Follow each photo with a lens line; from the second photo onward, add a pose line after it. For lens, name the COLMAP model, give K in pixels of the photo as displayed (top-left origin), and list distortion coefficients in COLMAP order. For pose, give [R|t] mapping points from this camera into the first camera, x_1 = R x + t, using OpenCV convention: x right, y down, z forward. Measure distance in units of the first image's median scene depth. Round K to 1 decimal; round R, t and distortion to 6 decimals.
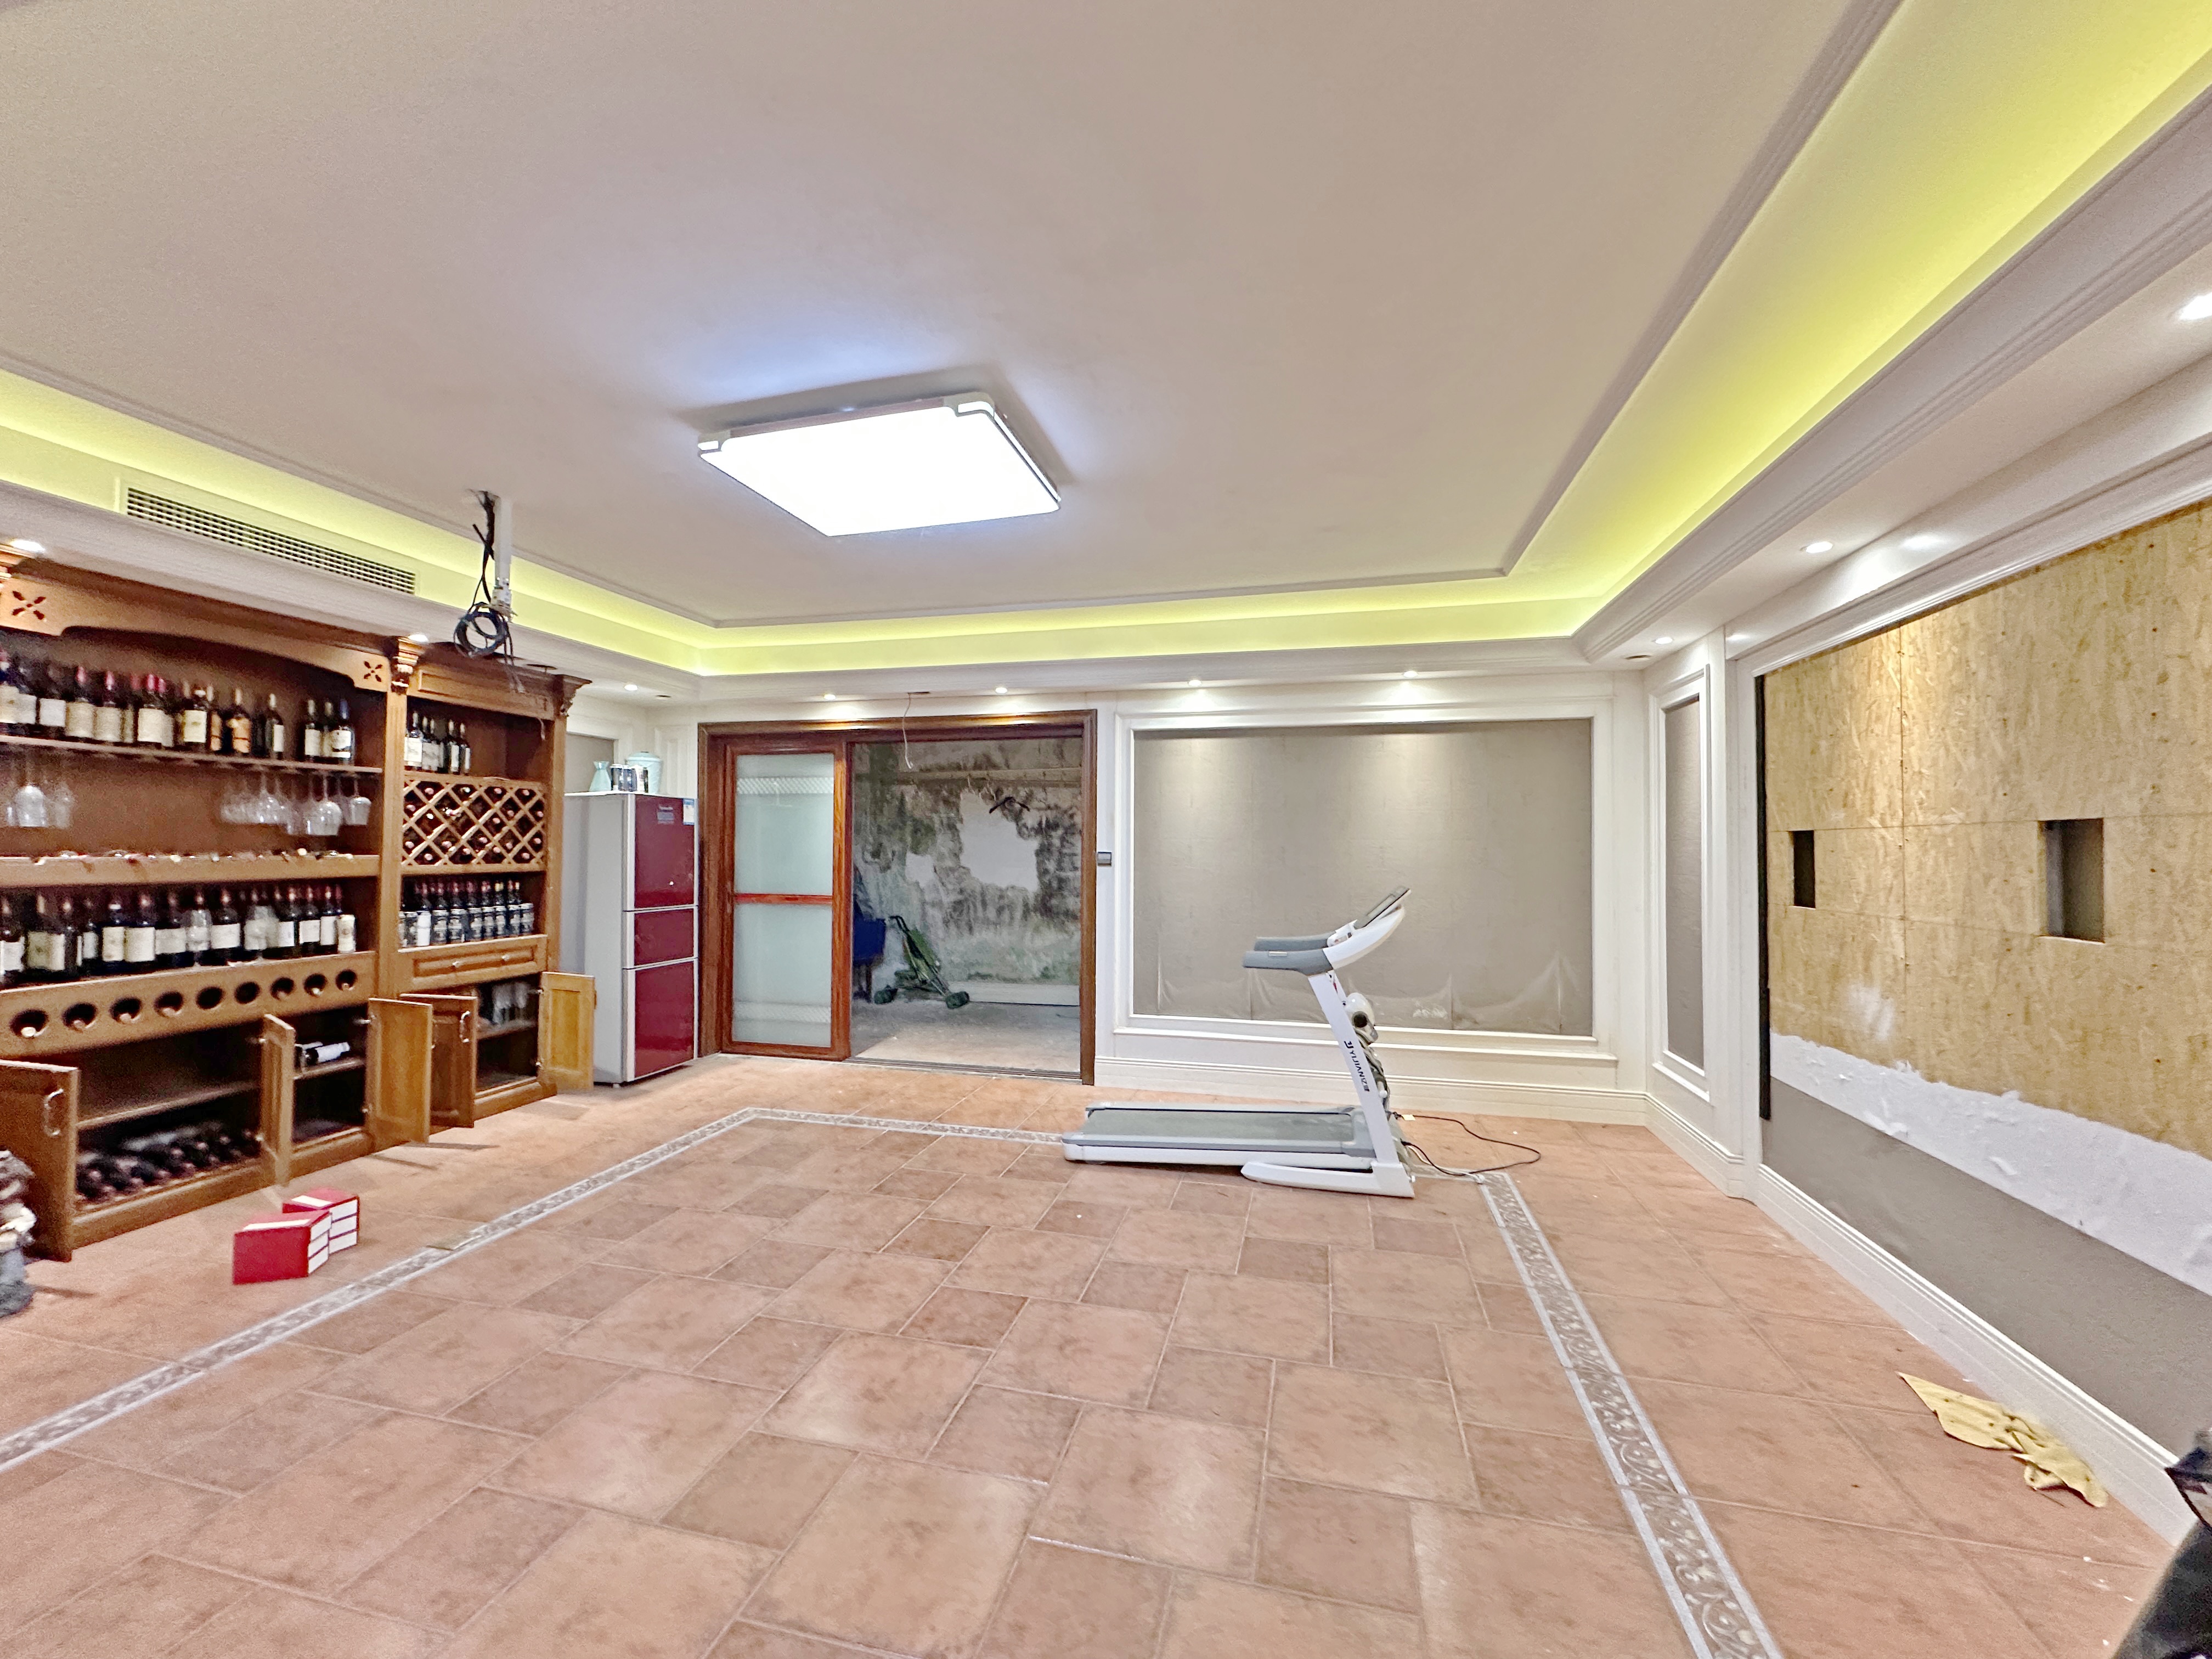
lens RADIAL K [[887.1, 0, 1105.5], [0, 887.1, 830.3], [0, 0, 1]] dist [-0.001447, -0.000034]
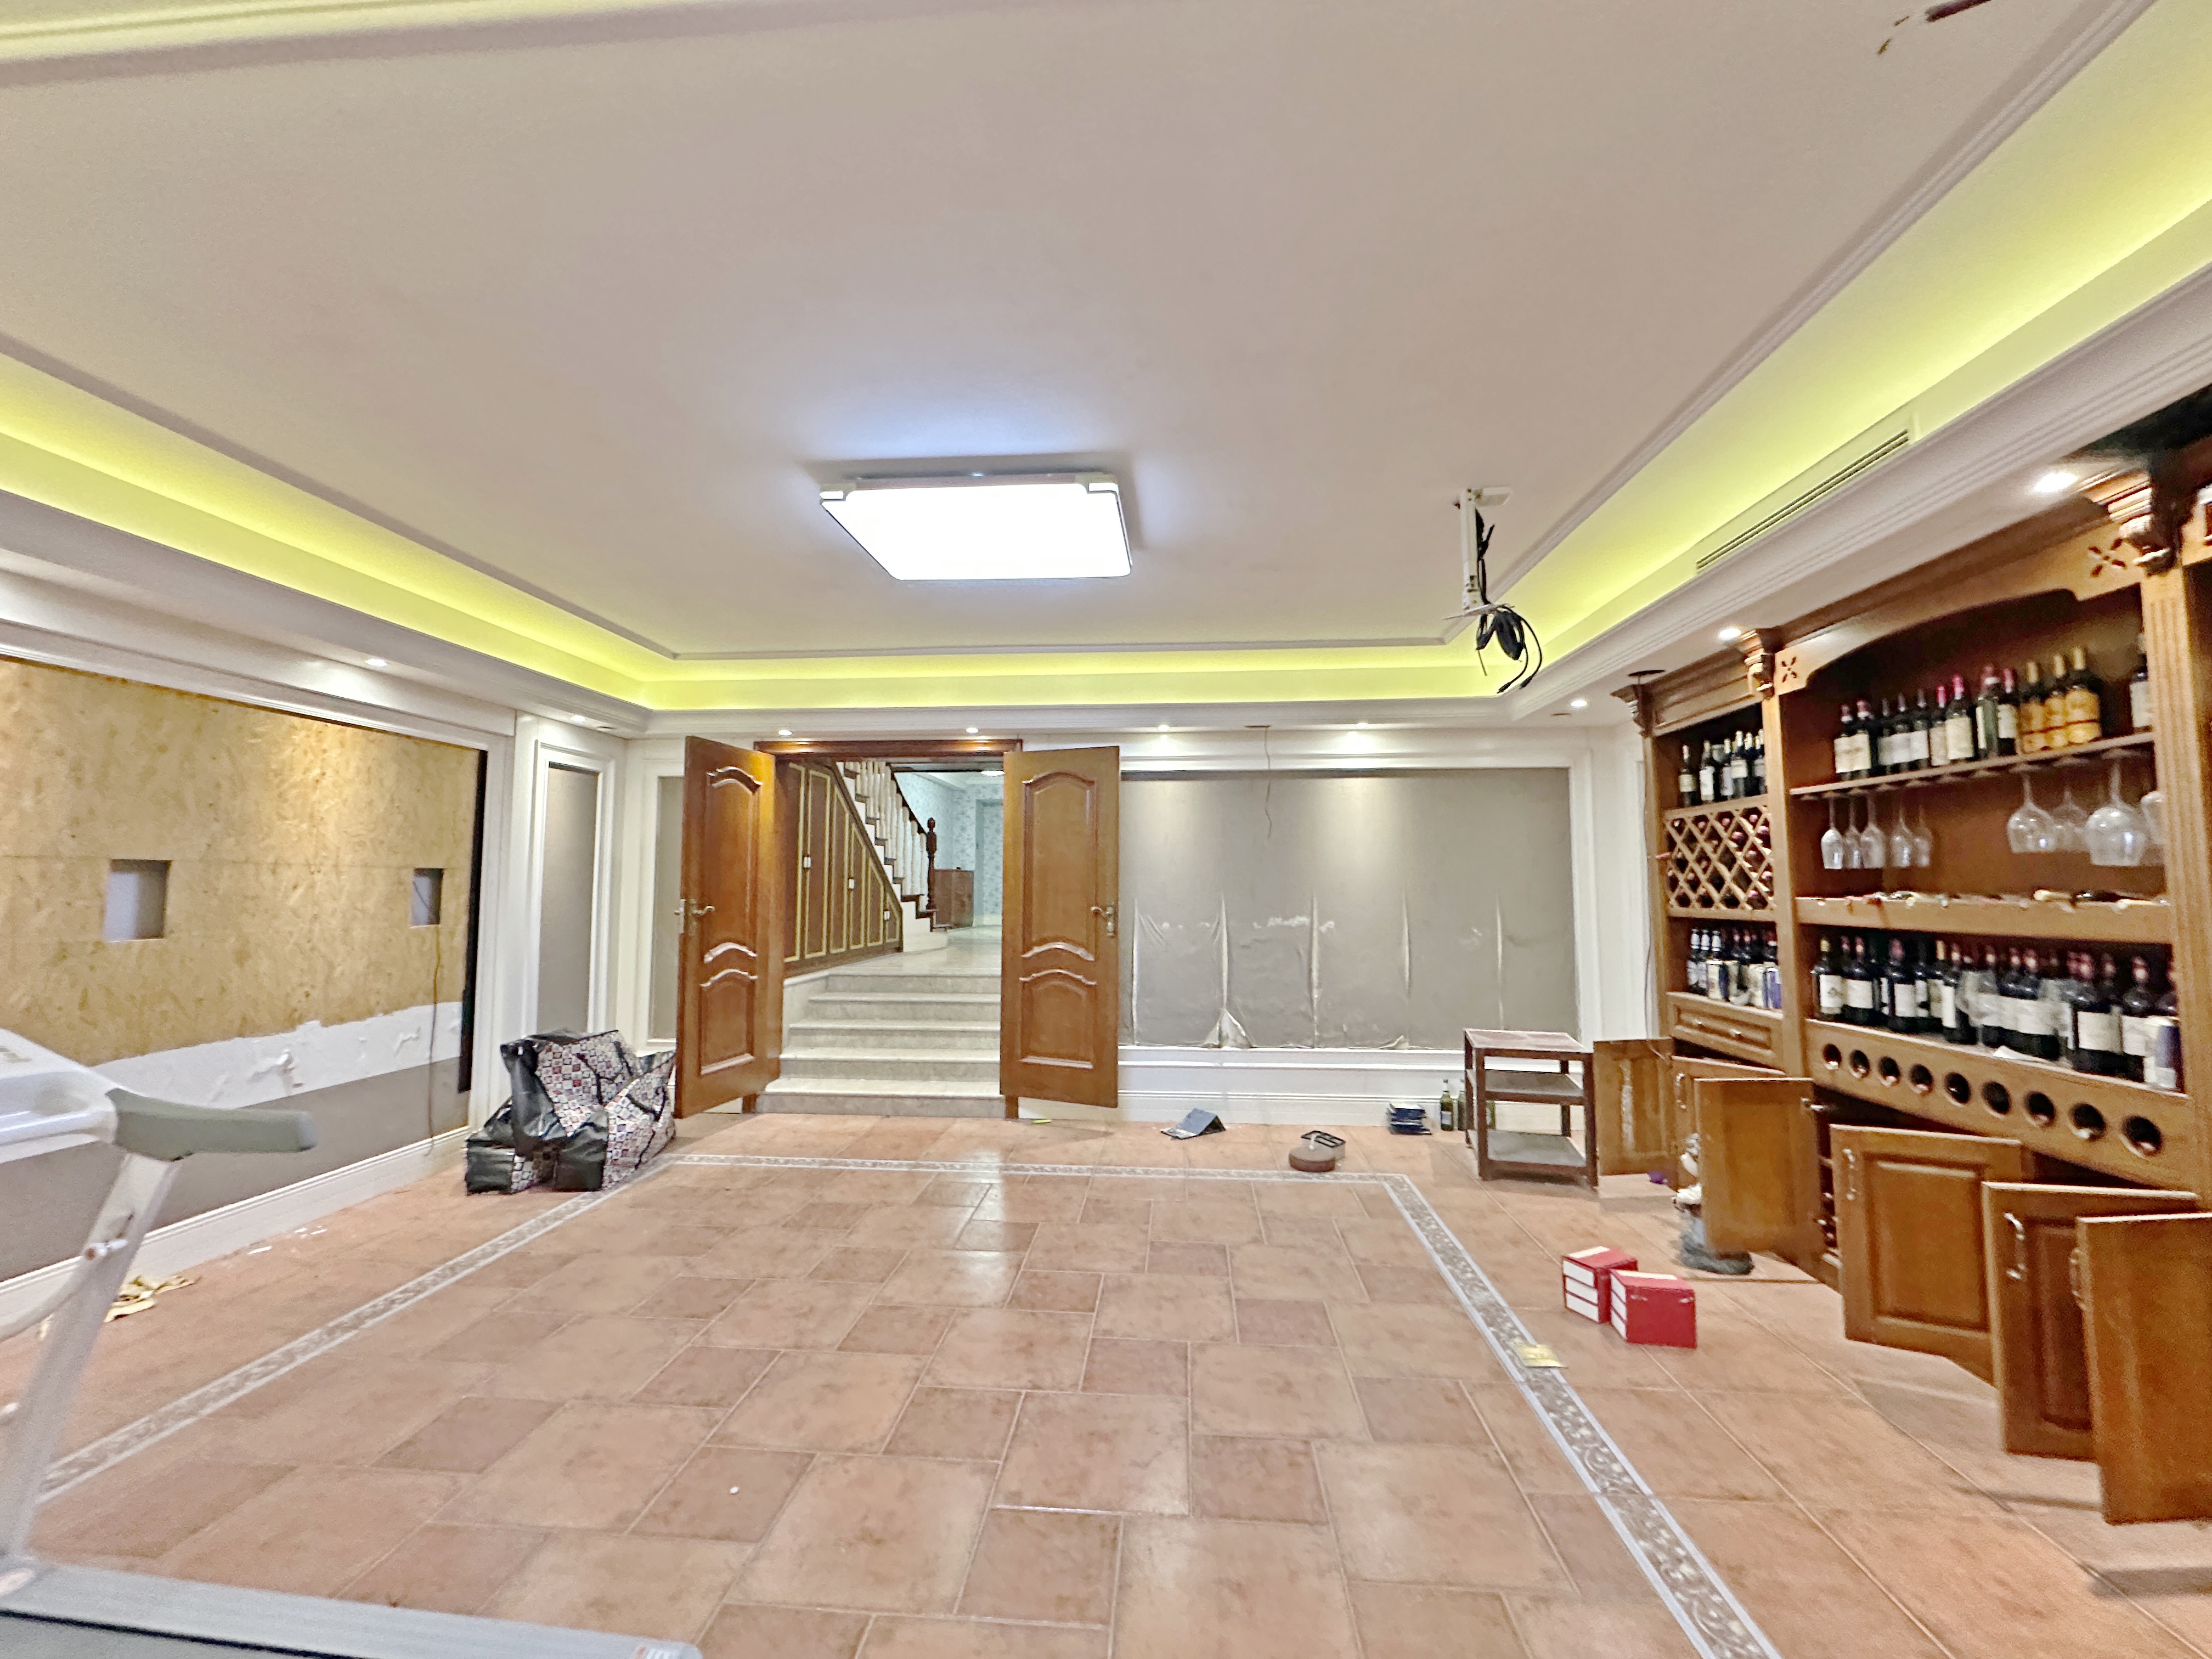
lens RADIAL K [[887.1, 0, 1108.6], [0, 887.1, 821.3], [0, 0, 1]] dist [-0.001447, -0.000034]
pose [[-0.986977, -0.017413, -0.159914, -0.202417], [-0.002144, 0.995459, -0.095166, 0.043177], [0.160845, -0.093584, -0.982533, 1.923128]]
